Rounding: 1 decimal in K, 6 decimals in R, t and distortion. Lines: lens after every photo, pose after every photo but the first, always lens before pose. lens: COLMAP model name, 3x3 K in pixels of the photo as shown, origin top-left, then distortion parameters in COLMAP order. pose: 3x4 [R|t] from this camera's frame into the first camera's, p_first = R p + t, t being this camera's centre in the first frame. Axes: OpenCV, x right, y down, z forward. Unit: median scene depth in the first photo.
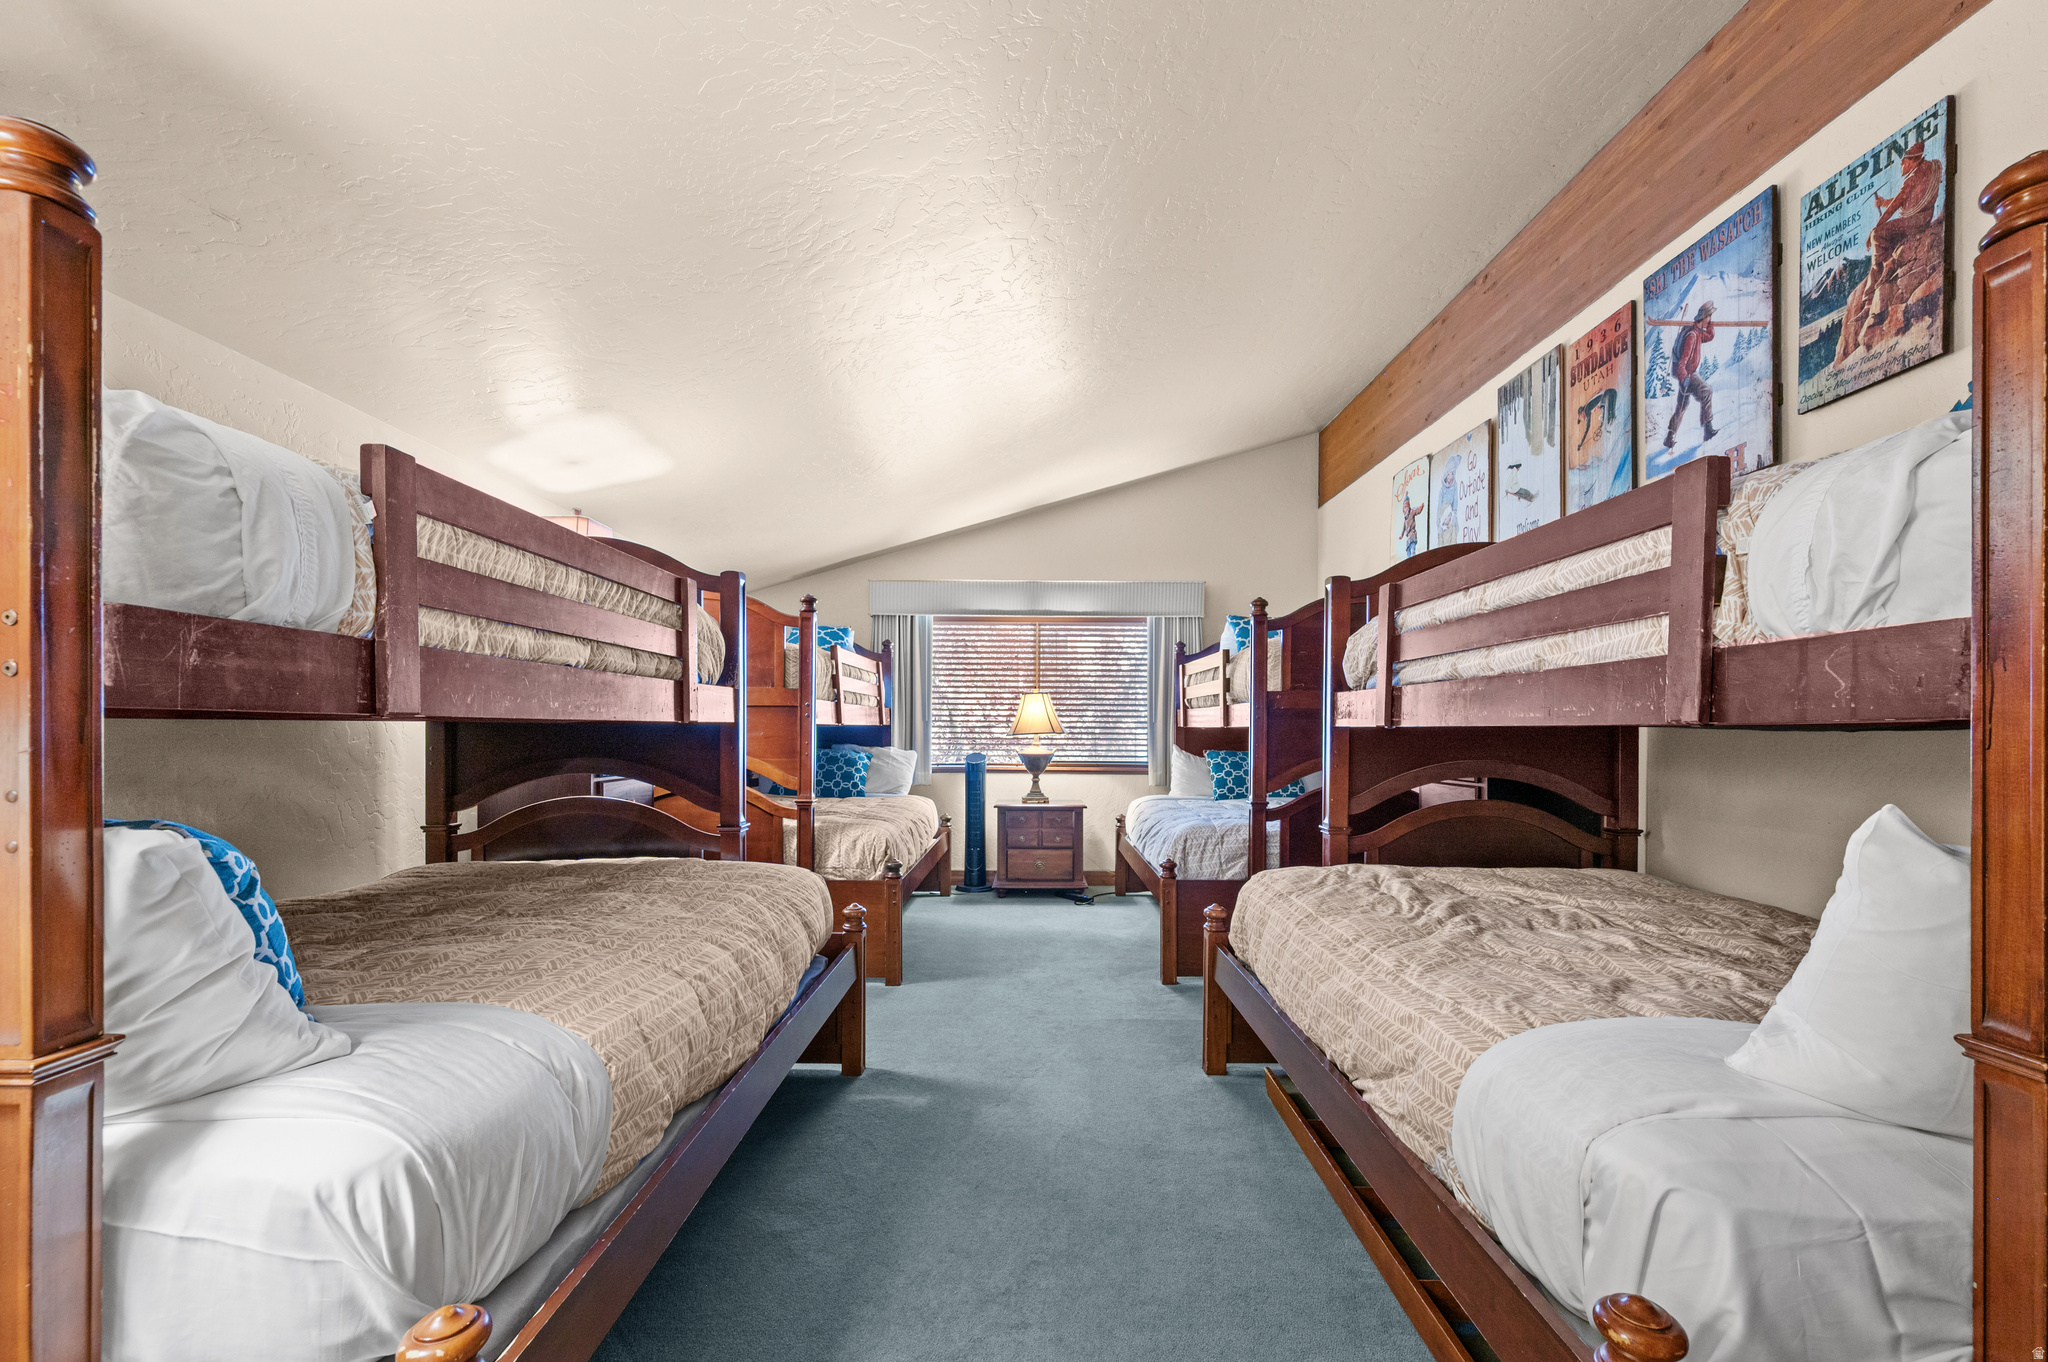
lens RADIAL K [[822.4, 0, 1028.2], [0, 822.4, 733.8], [0, 0, 1]] dist [-0.000851, -0.000173]
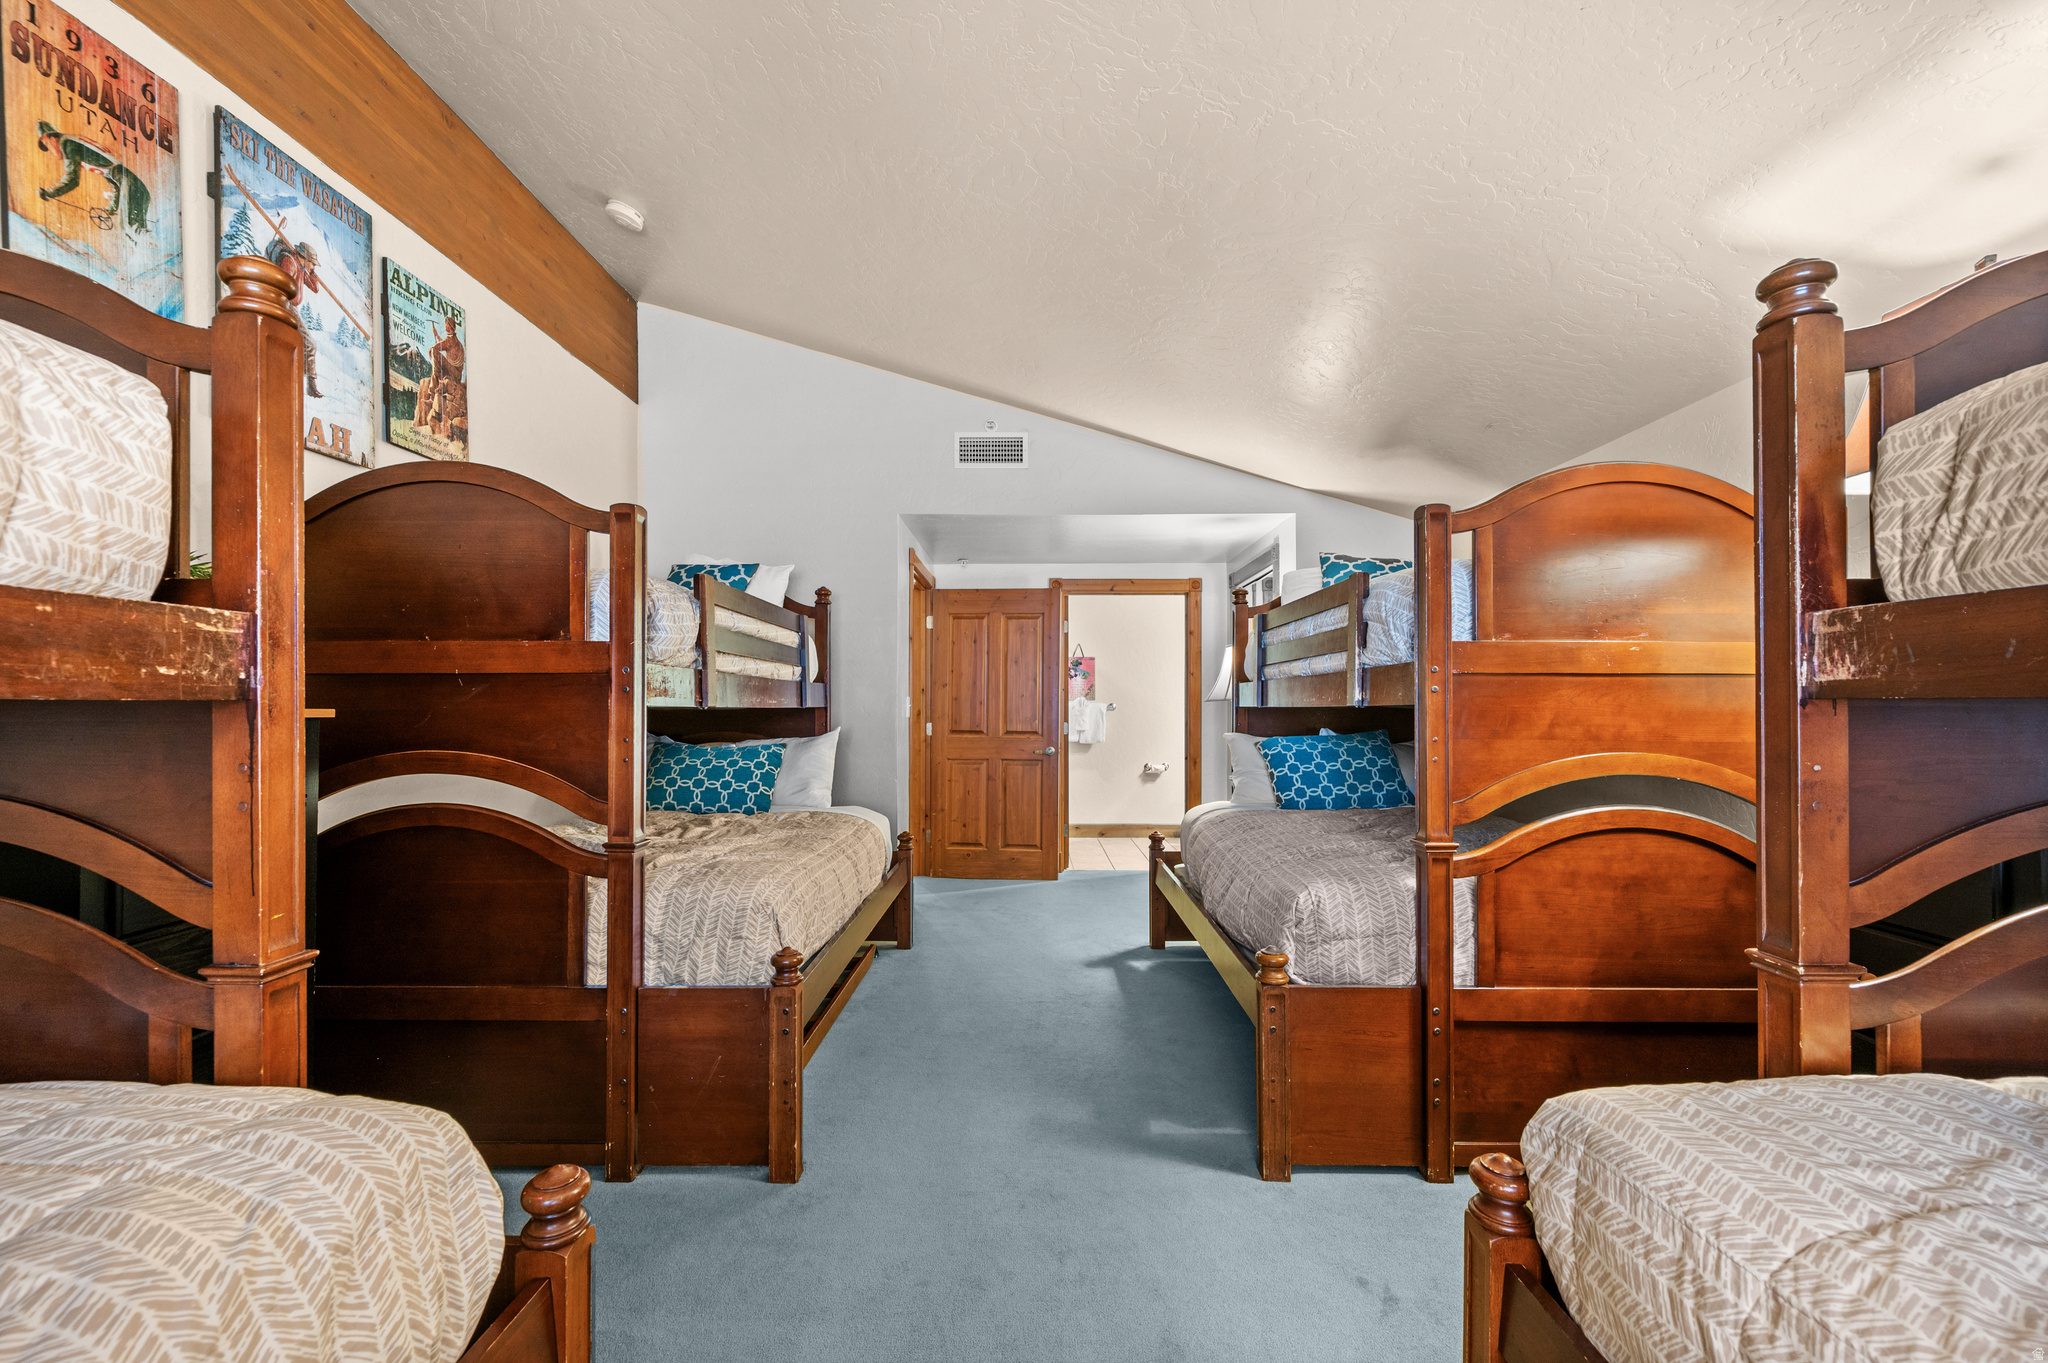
lens RADIAL K [[822.4, 0, 1025.3], [0, 822.4, 699.4], [0, 0, 1]] dist [-0.000851, -0.000173]
pose [[-0.999920, -0.006708, 0.010762, 0.007916], [-0.006767, 0.999962, -0.005434, -0.017458], [-0.010725, -0.005506, -0.999927, 2.293494]]
